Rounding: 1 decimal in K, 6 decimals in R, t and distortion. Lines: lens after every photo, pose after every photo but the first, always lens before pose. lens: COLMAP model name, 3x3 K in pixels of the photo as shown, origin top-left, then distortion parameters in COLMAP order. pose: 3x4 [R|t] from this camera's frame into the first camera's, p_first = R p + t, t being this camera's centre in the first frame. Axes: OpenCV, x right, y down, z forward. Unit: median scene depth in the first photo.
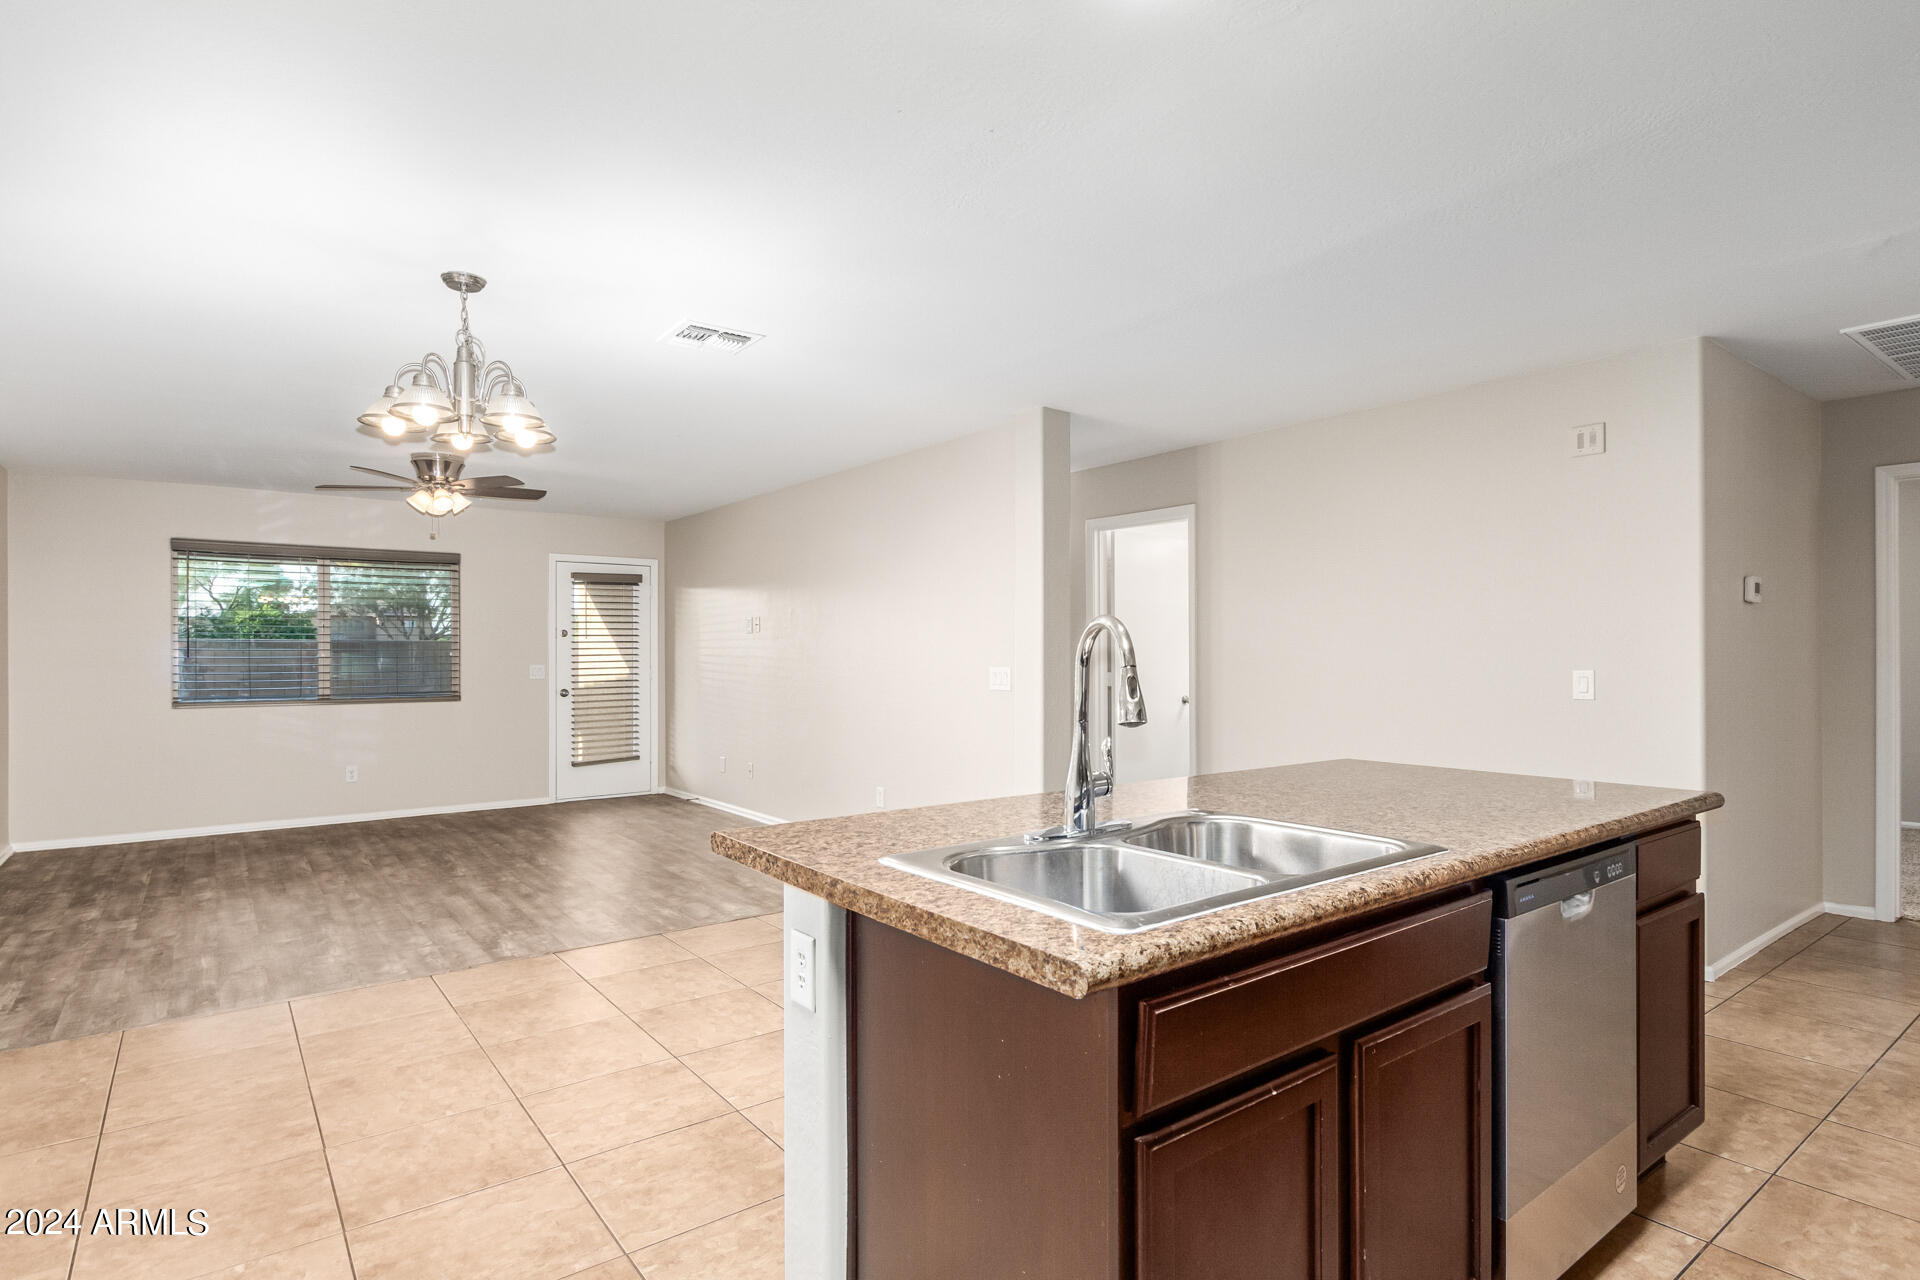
lens RADIAL K [[987.2, 0, 966.7], [0, 987.2, 650.8], [0, 0, 1]] dist [0.012522, -0.002665]
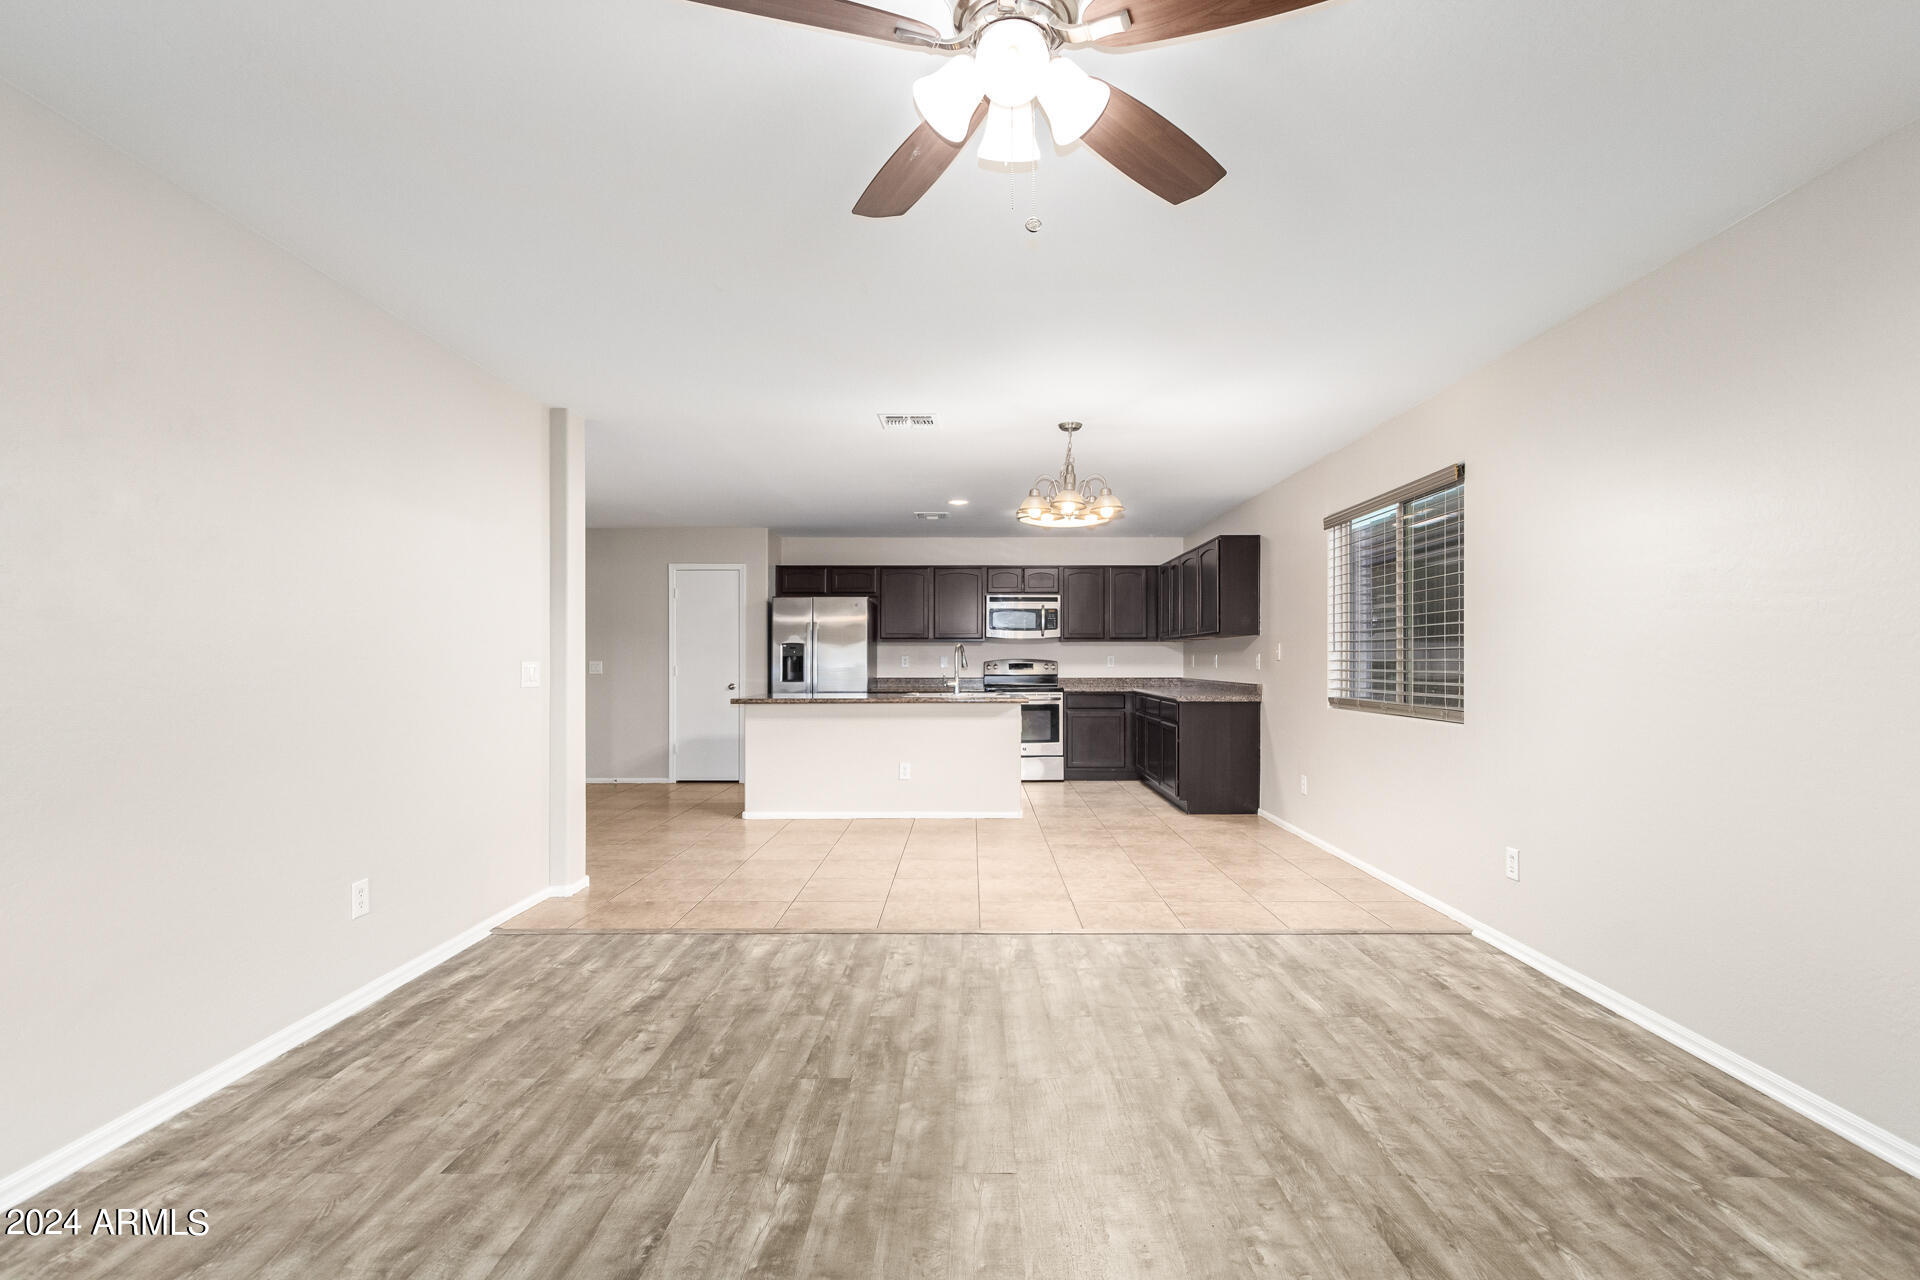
lens RADIAL K [[898.5, 0, 962.2], [0, 898.5, 658.6], [0, 0, 1]] dist [0.009521, -0.003735]
pose [[-0.787704, 0.005216, 0.616032, -0.694394], [0.002072, 0.999981, -0.005817, 0.016930], [-0.616051, -0.003306, -0.787699, 1.235045]]
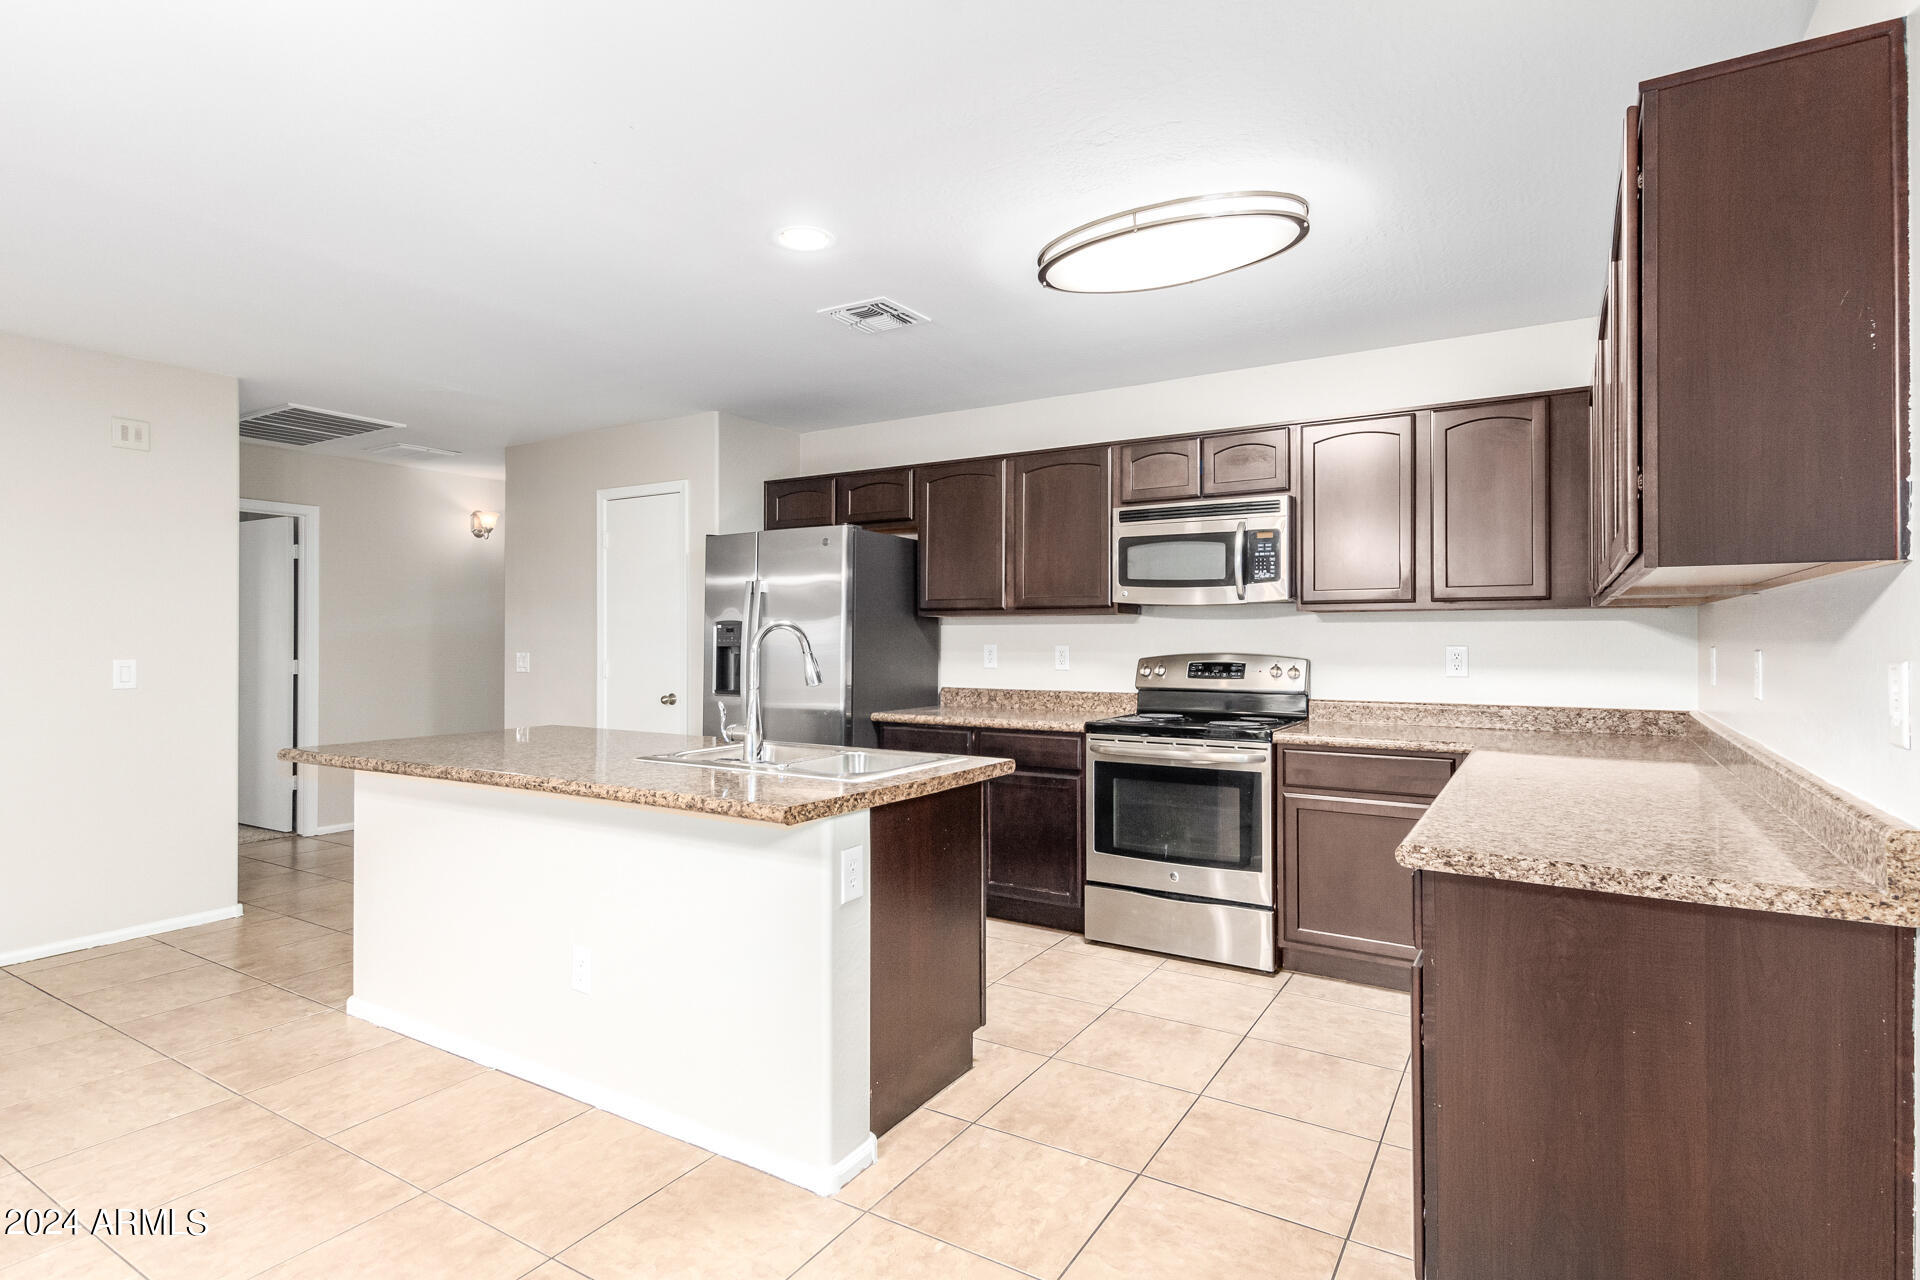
lens RADIAL K [[962.6, 0, 960.2], [0, 962.6, 633.9], [0, 0, 1]] dist [0.012395, -0.000237]
pose [[-0.354588, 0.008374, 0.934985, -0.420229], [-0.000441, 0.999958, -0.009123, 0.001036], [-0.935023, -0.003648, -0.354570, 0.383571]]
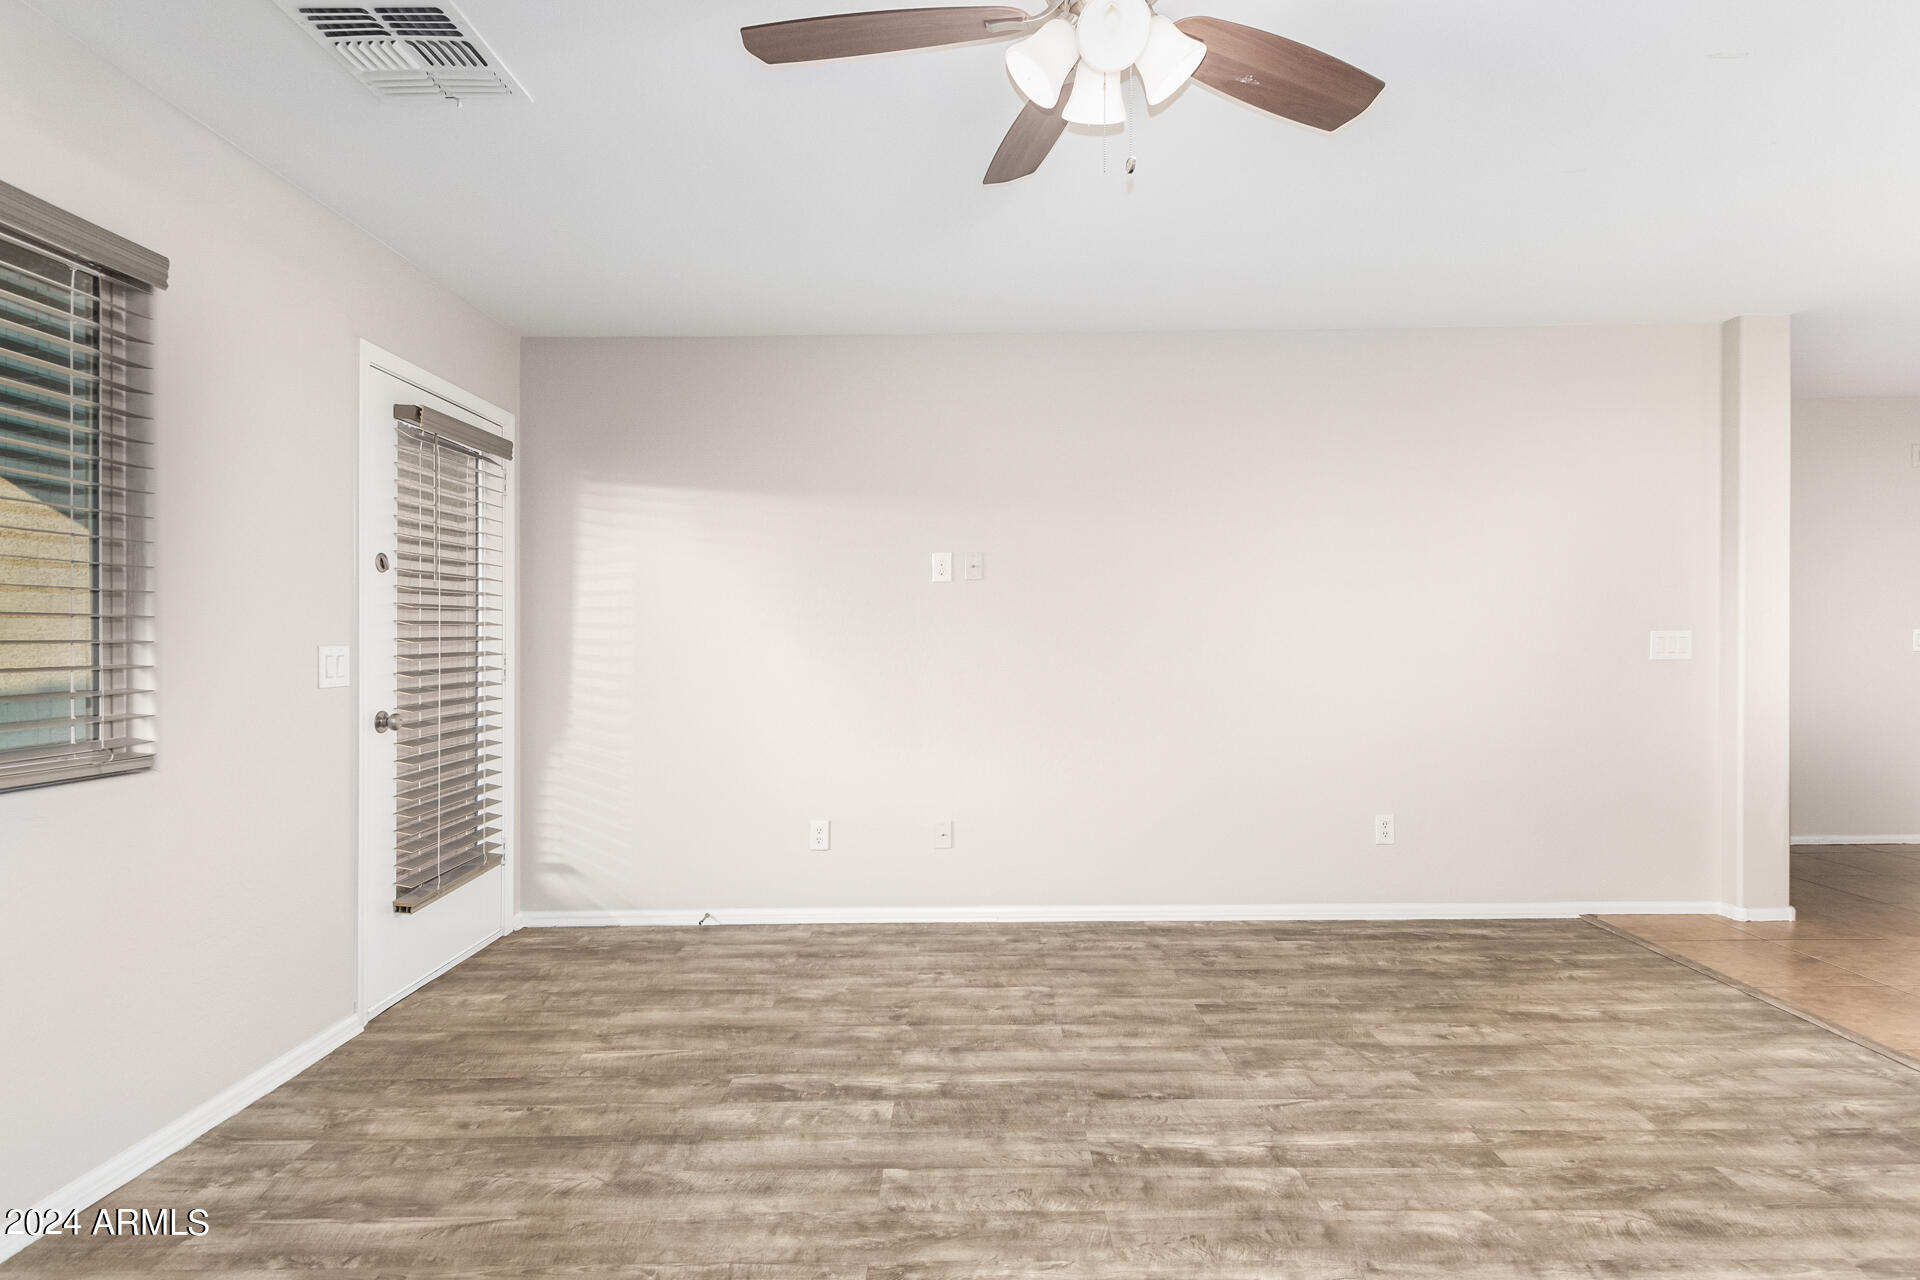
lens RADIAL K [[898.5, 0, 966.2], [0, 898.5, 643.5], [0, 0, 1]] dist [0.009521, -0.003735]
pose [[0.611196, -0.006117, 0.791456, -0.775970], [0.003916, 0.999981, 0.004705, 0.017468], [-0.791470, 0.000224, 0.611208, 0.879733]]
